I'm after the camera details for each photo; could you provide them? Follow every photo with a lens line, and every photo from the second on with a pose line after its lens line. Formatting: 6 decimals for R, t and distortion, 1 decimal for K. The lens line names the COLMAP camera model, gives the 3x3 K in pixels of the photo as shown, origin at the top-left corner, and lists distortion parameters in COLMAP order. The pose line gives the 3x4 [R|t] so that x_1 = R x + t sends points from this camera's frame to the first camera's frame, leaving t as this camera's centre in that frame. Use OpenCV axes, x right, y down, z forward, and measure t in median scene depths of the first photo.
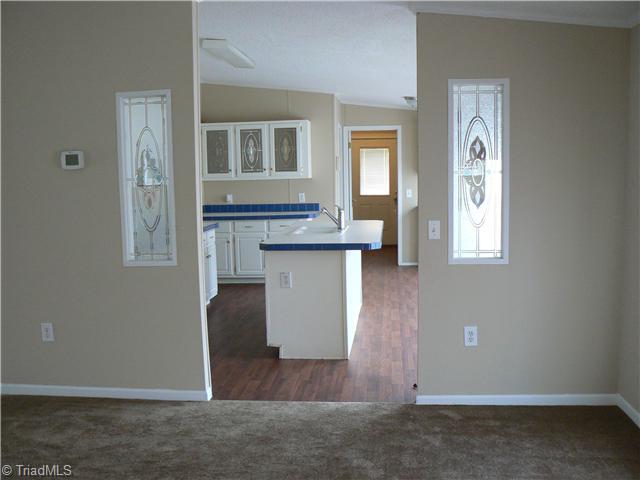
lens RADIAL K [[685.3, 0, 320.0], [0, 685.3, 240.0], [0, 0, 1]] dist [-0.219328, 0.202513]
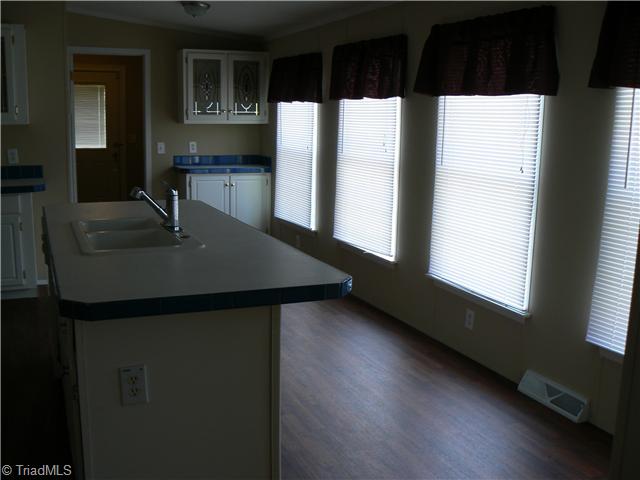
lens RADIAL K [[685.3, 0, 320.0], [0, 685.3, 240.0], [0, 0, 1]] dist [-0.219328, 0.202513]
pose [[0.868619, -0.046588, 0.493286, -0.082190], [0.008337, 0.996803, 0.079462, -0.031877], [-0.495411, -0.064910, 0.866230, 0.354776]]
